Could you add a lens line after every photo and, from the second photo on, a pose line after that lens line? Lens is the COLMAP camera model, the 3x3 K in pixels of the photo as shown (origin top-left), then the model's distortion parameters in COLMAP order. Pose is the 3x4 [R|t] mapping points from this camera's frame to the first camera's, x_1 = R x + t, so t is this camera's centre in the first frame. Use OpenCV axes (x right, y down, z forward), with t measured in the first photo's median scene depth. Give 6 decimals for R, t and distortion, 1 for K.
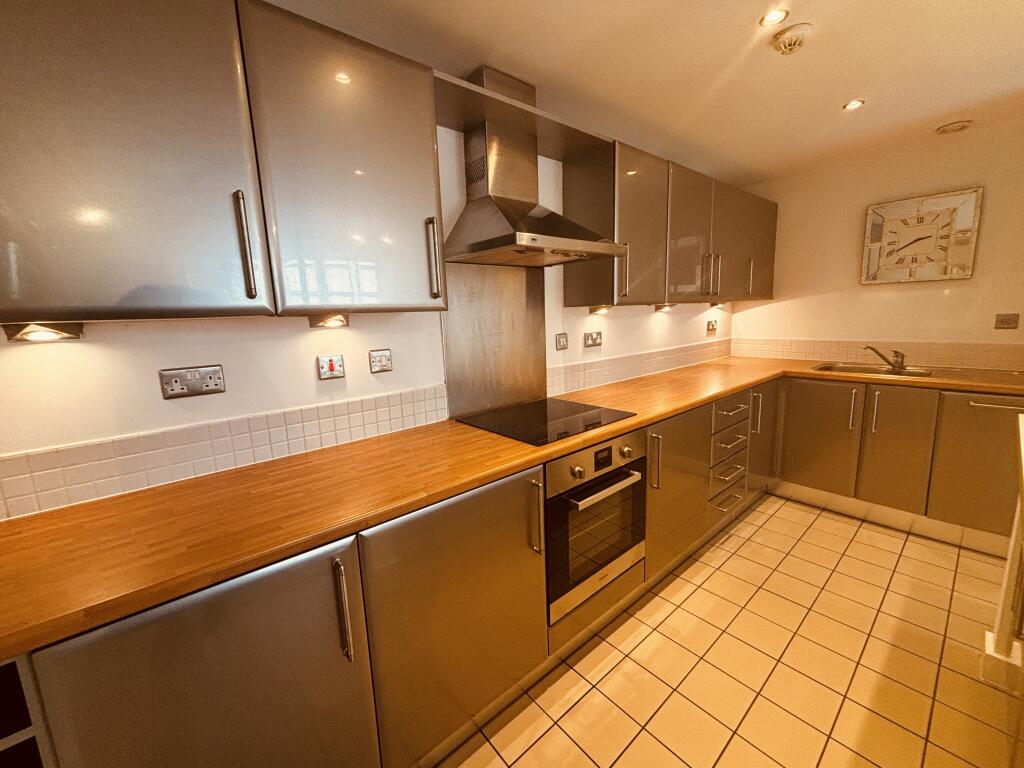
lens RADIAL K [[411.4, 0, 512.5], [0, 411.4, 382.5], [0, 0, 1]] dist [0.000024, -0.000268]
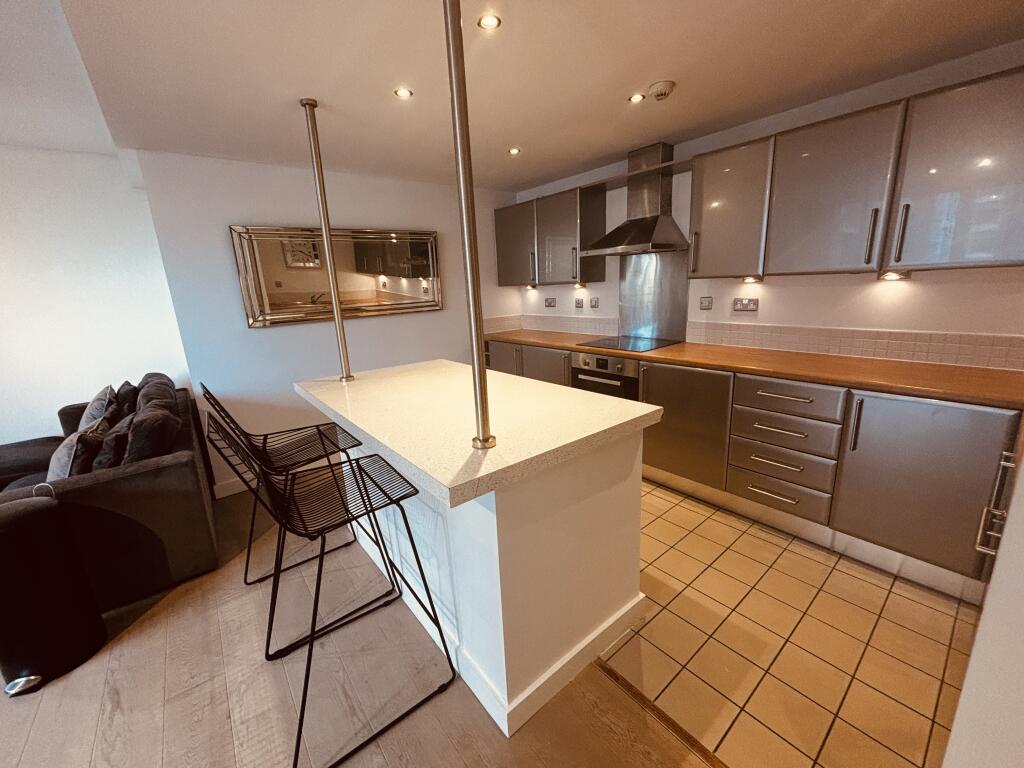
lens RADIAL K [[414.5, 0, 509.9], [0, 414.5, 379.8], [0, 0, 1]] dist [-0.001254, -0.000170]
pose [[-0.017710, 0.267026, -0.963527, 1.512951], [-0.120546, 0.956078, 0.267178, -0.148802], [0.992550, 0.120881, 0.015257, 0.399144]]
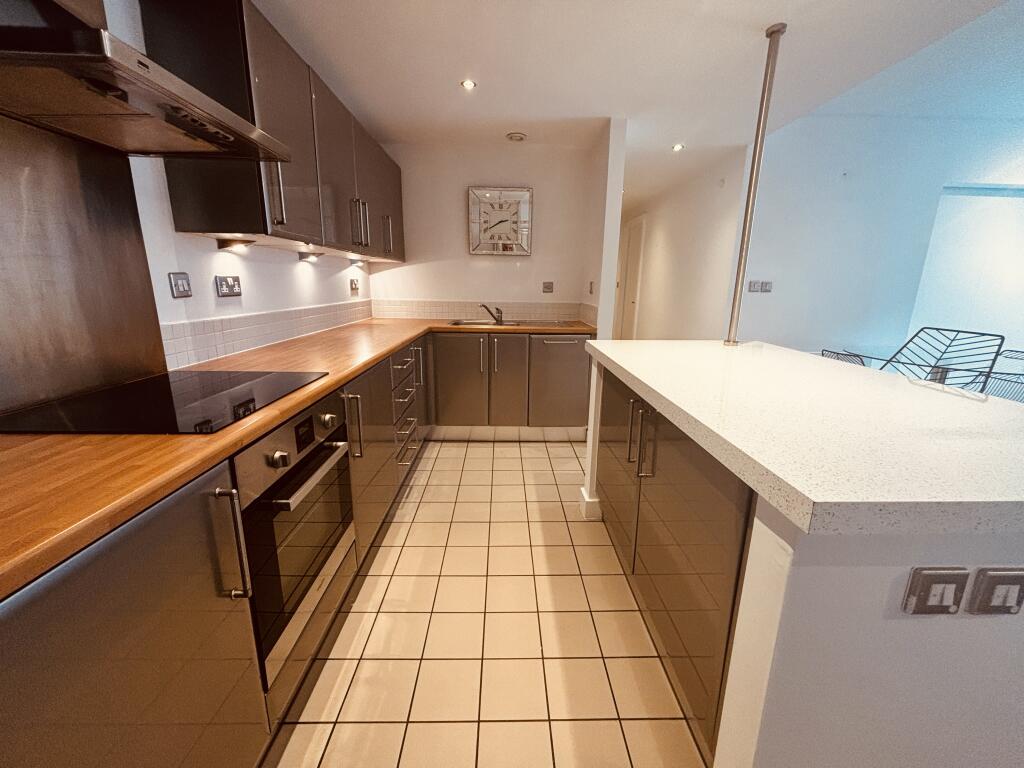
lens RADIAL K [[411.4, 0, 512.5], [0, 411.4, 382.5], [0, 0, 1]] dist [0.000024, -0.000268]
pose [[0.628827, -0.134678, 0.765793, -0.073228], [0.091204, 0.990862, 0.099369, 0.039316], [-0.772178, 0.007358, 0.635364, 0.175245]]
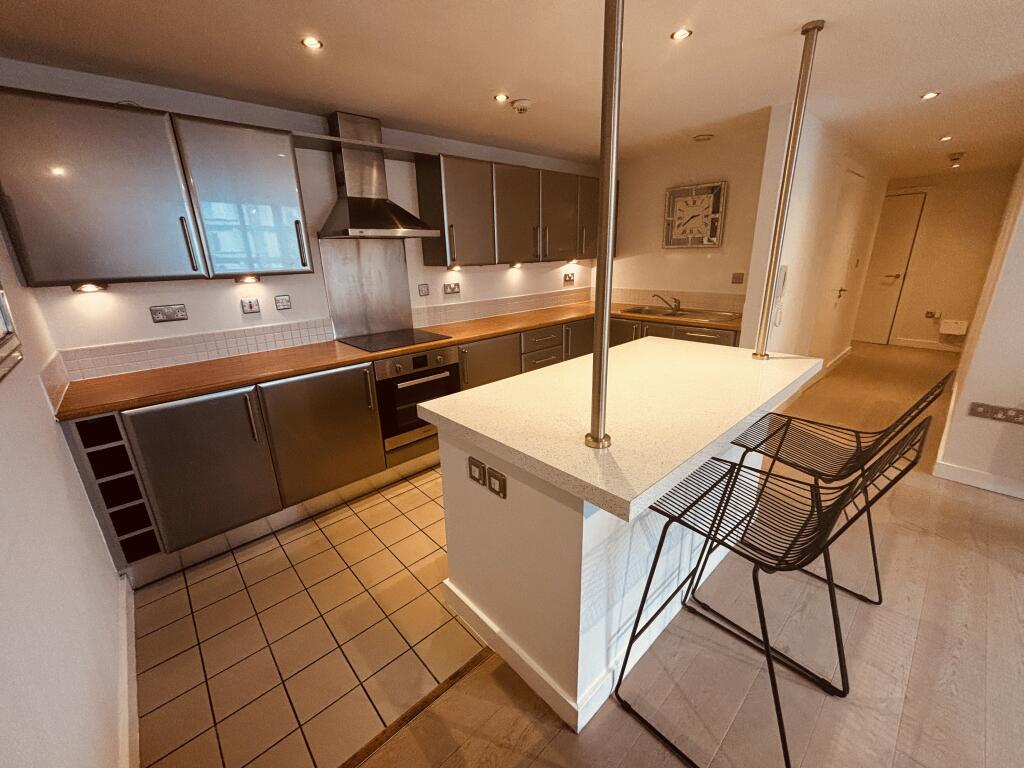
lens RADIAL K [[409.5, 0, 512.0], [0, 409.5, 384.0], [0, 0, 1]] dist [-0.006926, -0.000001]
pose [[0.998990, -0.003489, 0.044796, 0.375631], [-0.002628, 0.990737, 0.135772, 0.033150], [-0.044855, -0.135753, 0.989727, -0.510197]]
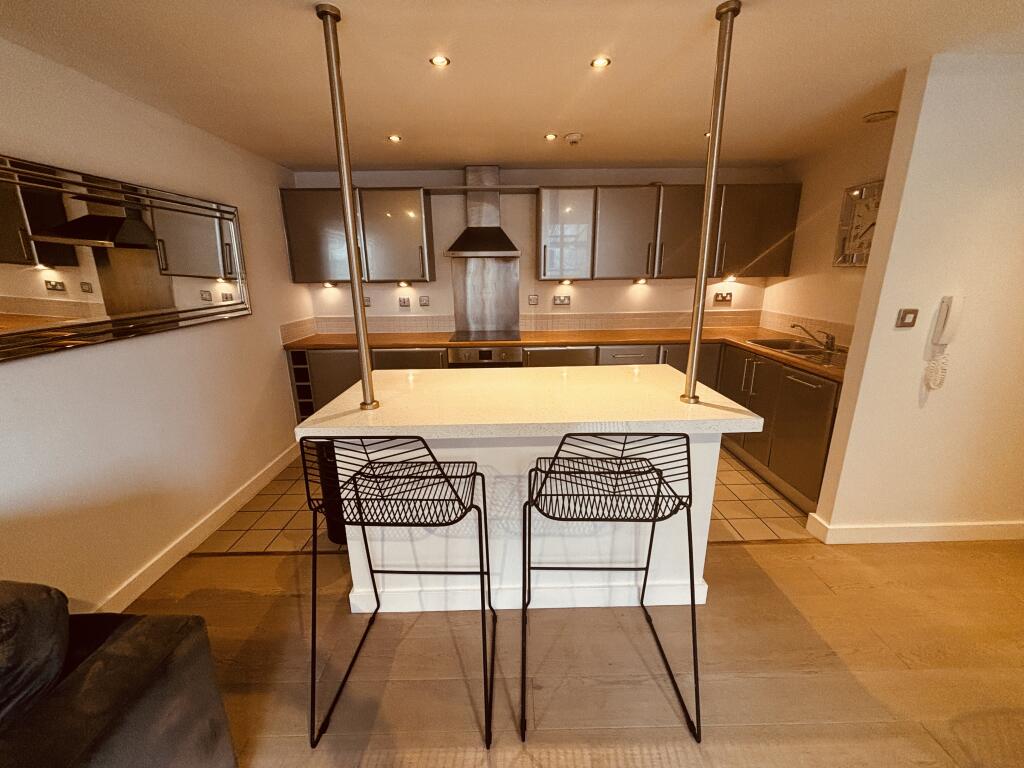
lens RADIAL K [[410.4, 0, 518.7], [0, 410.4, 386.2], [0, 0, 1]] dist [-0.000478, -0.000322]
pose [[0.778786, 0.199539, -0.594708, 1.198665], [-0.123264, 0.978254, 0.166810, -0.024779], [0.615060, -0.056603, 0.786446, -0.421677]]
